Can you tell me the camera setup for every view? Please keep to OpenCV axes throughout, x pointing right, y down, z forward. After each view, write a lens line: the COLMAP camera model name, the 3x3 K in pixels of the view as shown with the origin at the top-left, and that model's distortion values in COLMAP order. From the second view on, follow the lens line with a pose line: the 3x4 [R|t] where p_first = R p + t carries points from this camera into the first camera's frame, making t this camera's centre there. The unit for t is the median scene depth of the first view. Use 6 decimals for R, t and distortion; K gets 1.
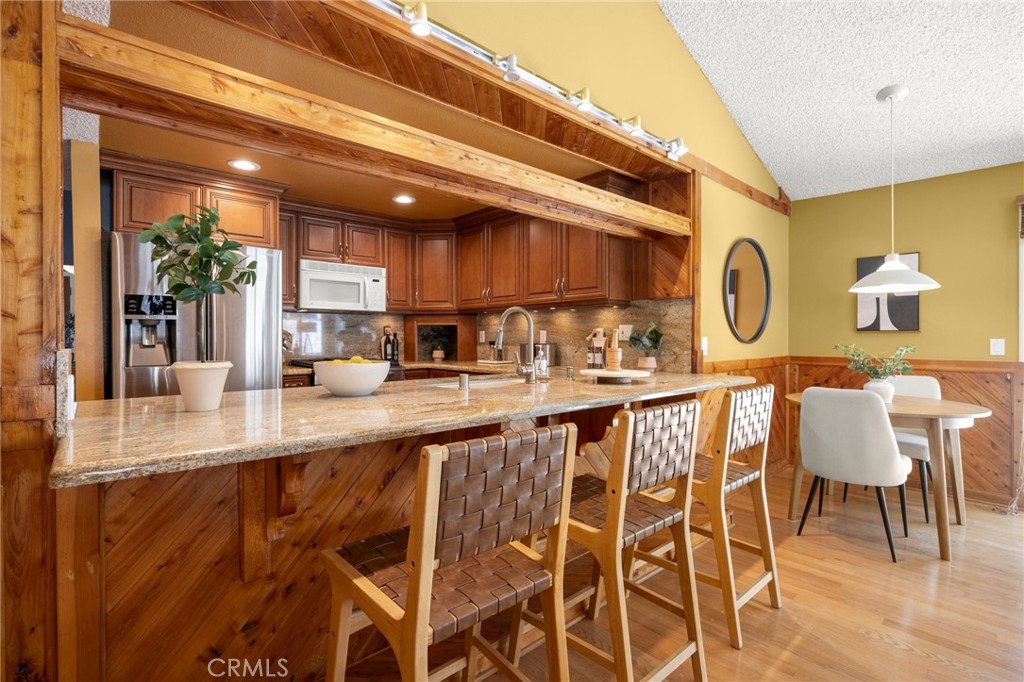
lens RADIAL K [[477.9, 0, 508.2], [0, 477.9, 336.0], [0, 0, 1]] dist [-0.000619, 0.000026]
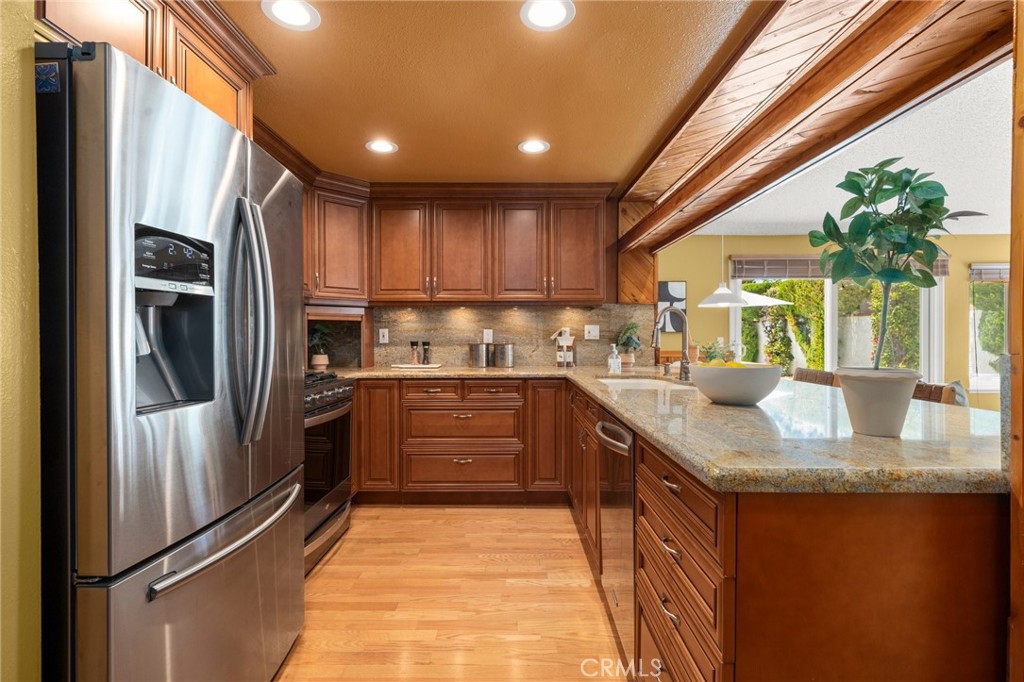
lens RADIAL K [[477.9, 0, 511.6], [0, 477.9, 339.8], [0, 0, 1]] dist [-0.000619, 0.000026]
pose [[0.659123, -0.006047, 0.752011, -0.714167], [0.000821, 0.999973, 0.007321, 0.002521], [-0.752035, -0.004208, 0.659110, 0.420253]]
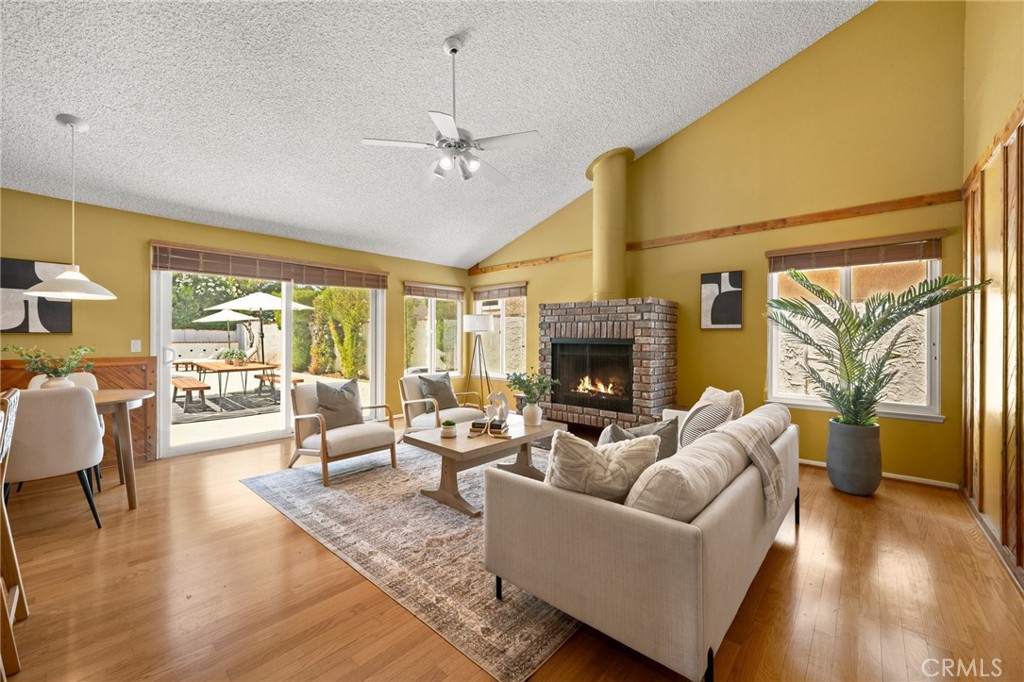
lens RADIAL K [[405.0, 0, 508.9], [0, 405.0, 338.9], [0, 0, 1]] dist [-0.002301, 0.000234]
pose [[-0.110880, -0.000206, 0.993834, -0.224824], [-0.005122, 0.999987, -0.000364, -0.002708], [-0.993821, -0.005131, -0.110880, 0.071768]]
